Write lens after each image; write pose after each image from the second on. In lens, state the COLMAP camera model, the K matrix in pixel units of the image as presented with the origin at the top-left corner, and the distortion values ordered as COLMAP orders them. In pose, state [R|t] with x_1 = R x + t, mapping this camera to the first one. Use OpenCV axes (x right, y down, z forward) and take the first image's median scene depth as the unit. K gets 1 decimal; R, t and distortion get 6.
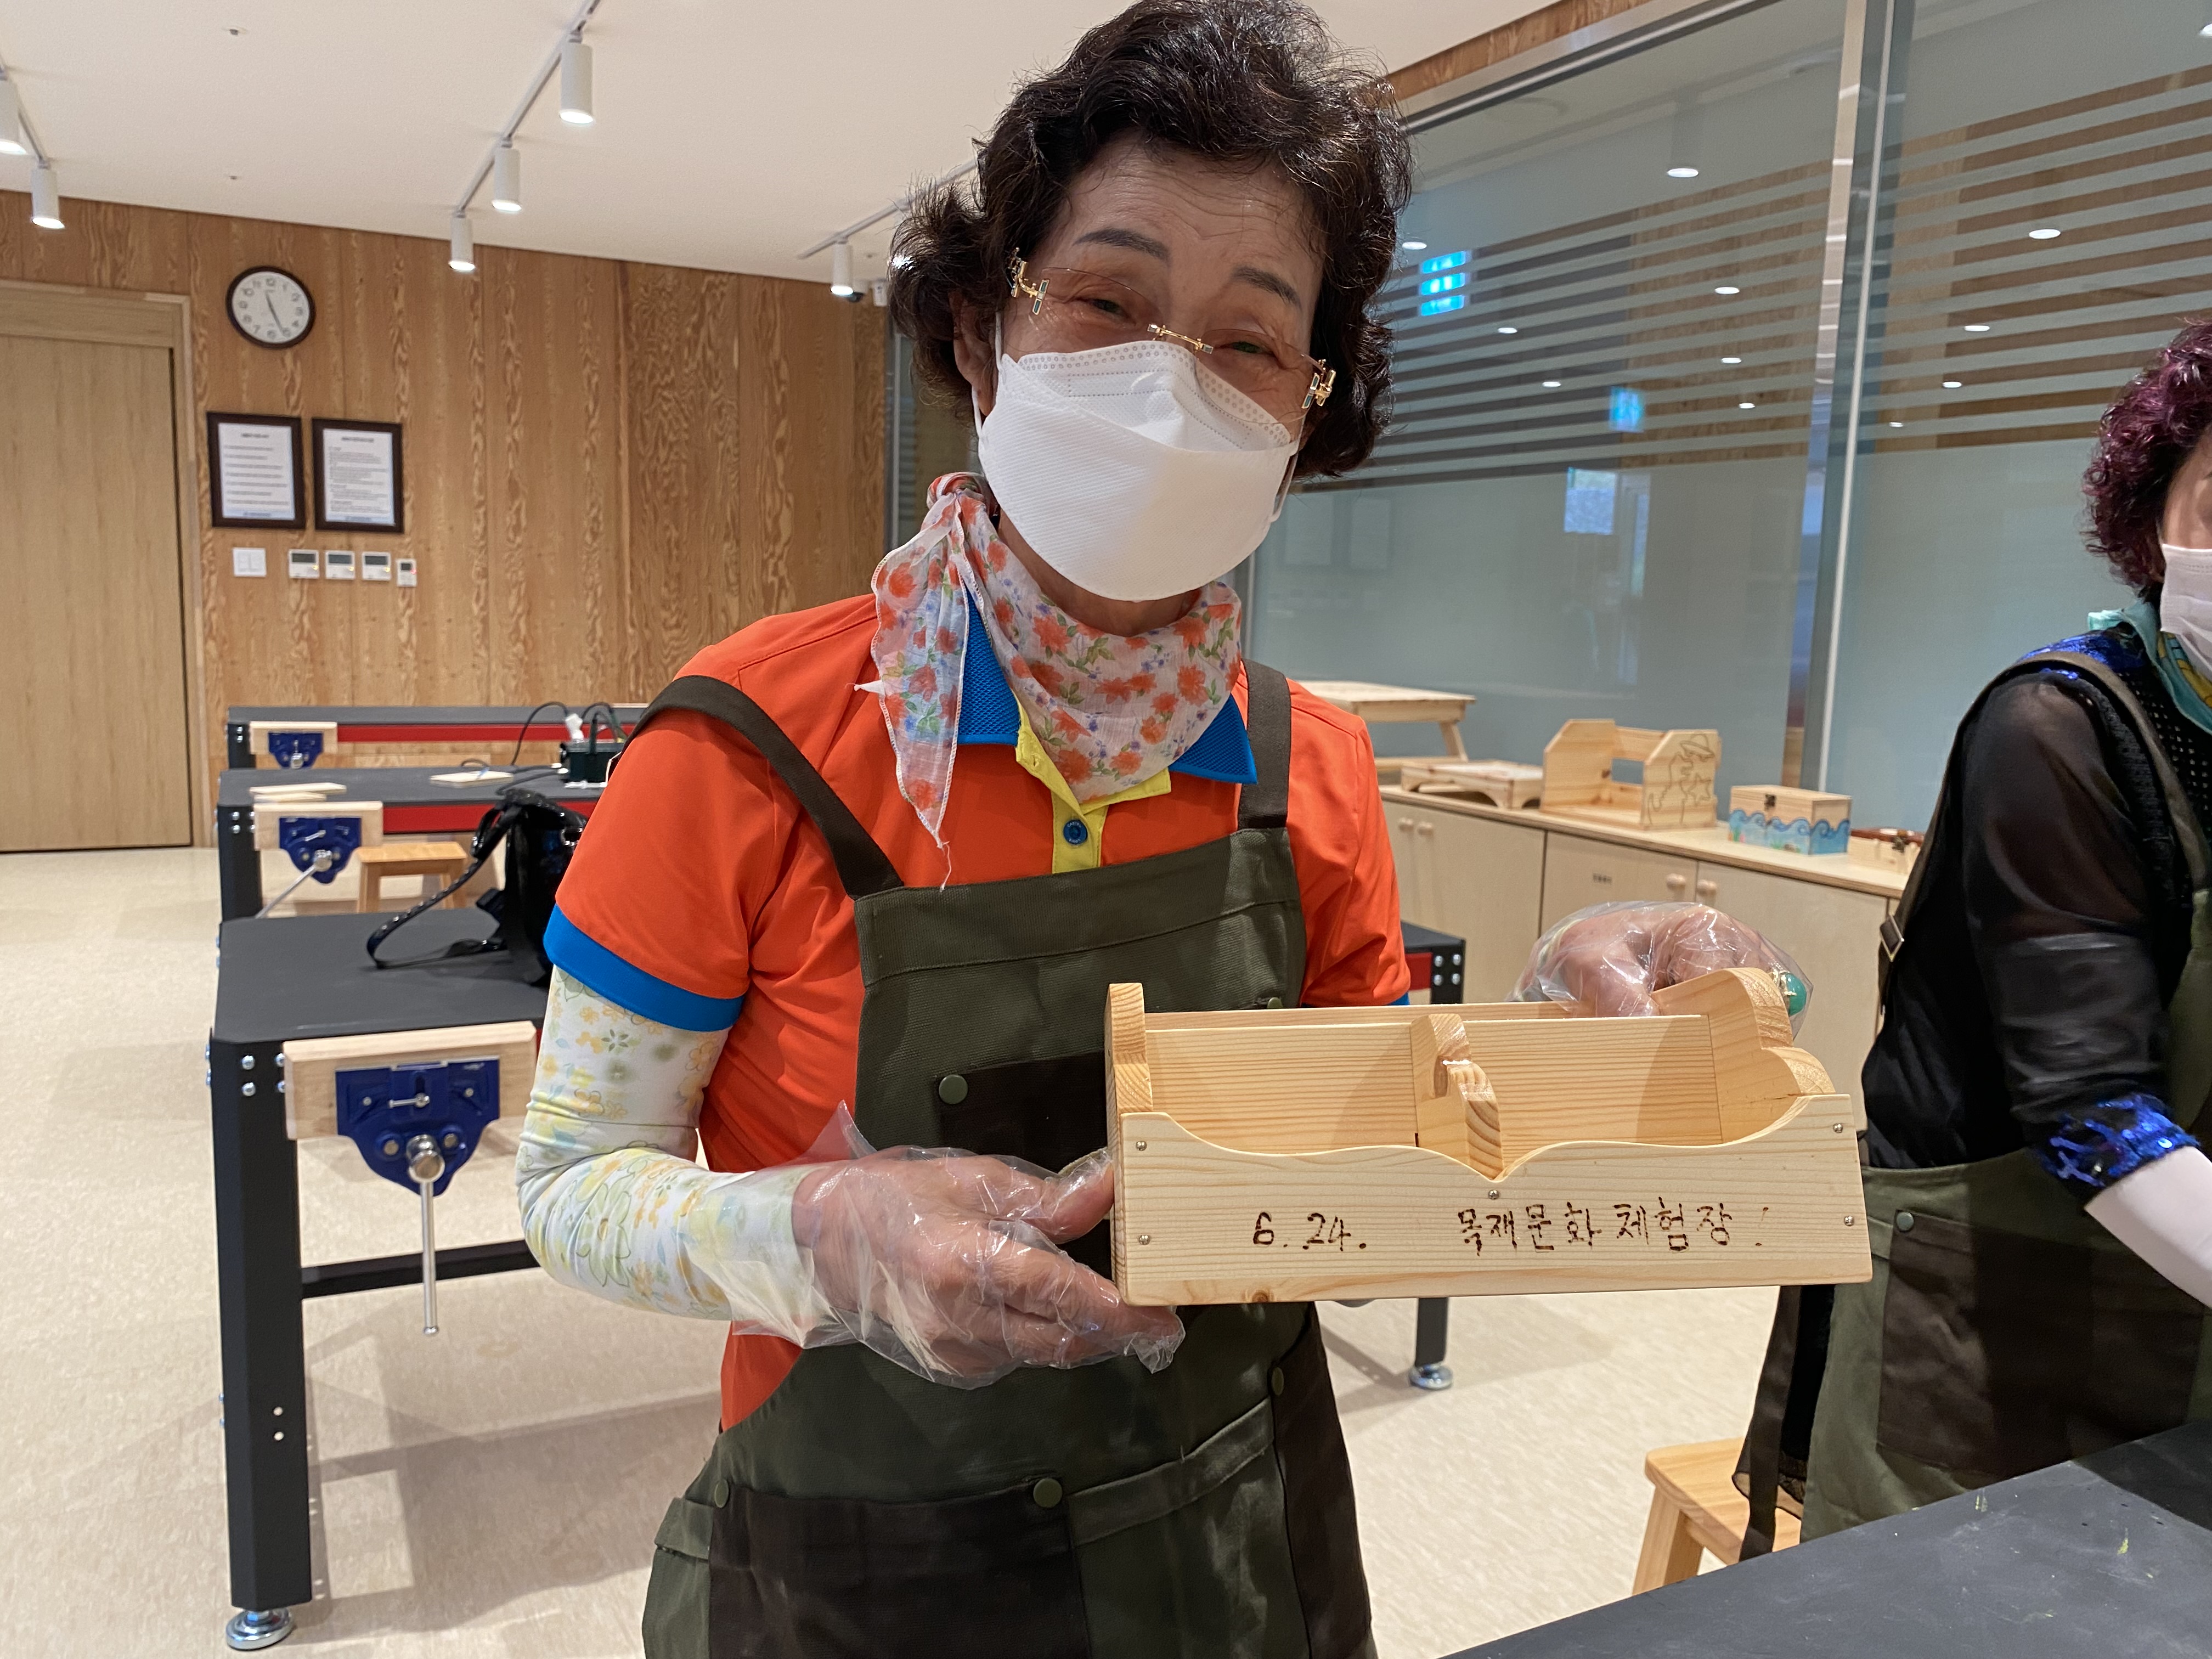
lens RADIAL K [[1687.8, 0, 1109.8], [0, 1687.8, 833.7], [0, 0, 1]] dist [0.012893, -0.021393]
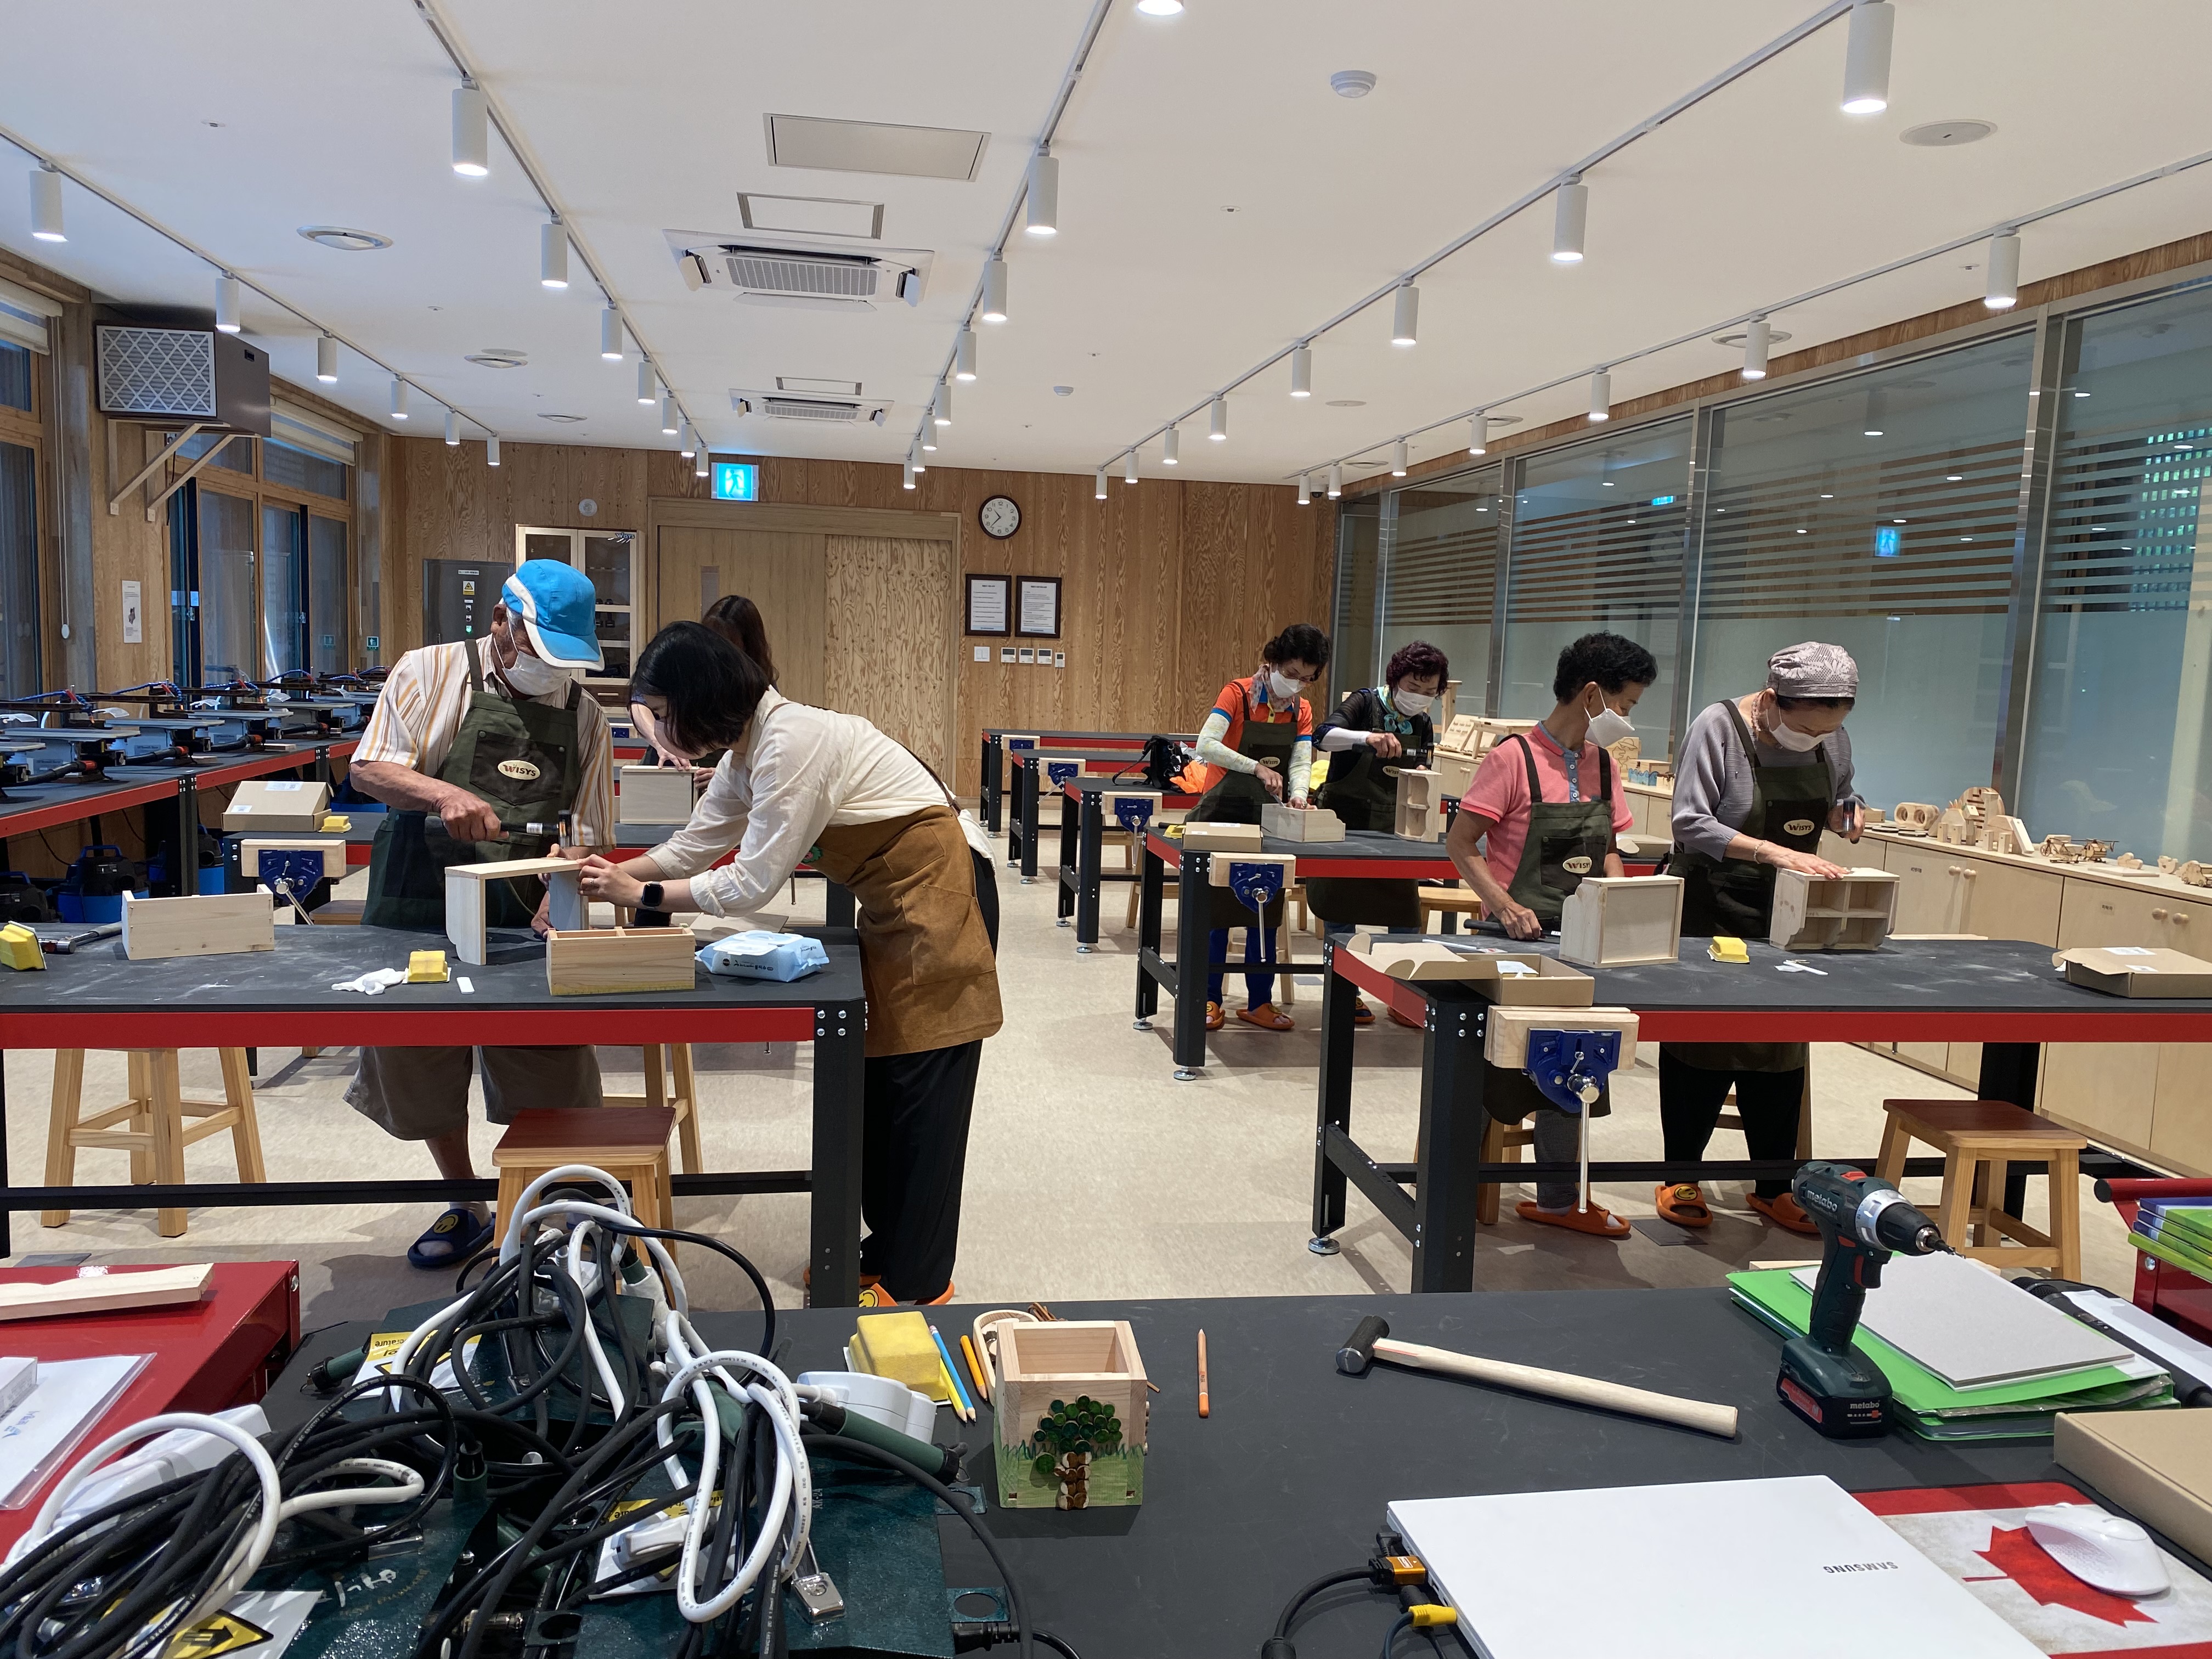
lens RADIAL K [[1687.8, 0, 1130.9], [0, 1687.8, 904.7], [0, 0, 1]] dist [0.012893, -0.021393]
pose [[0.957789, 0.046102, -0.283751, 0.171967], [-0.046909, 0.998891, 0.003953, 0.091908], [0.283619, 0.009524, 0.958890, -0.674635]]
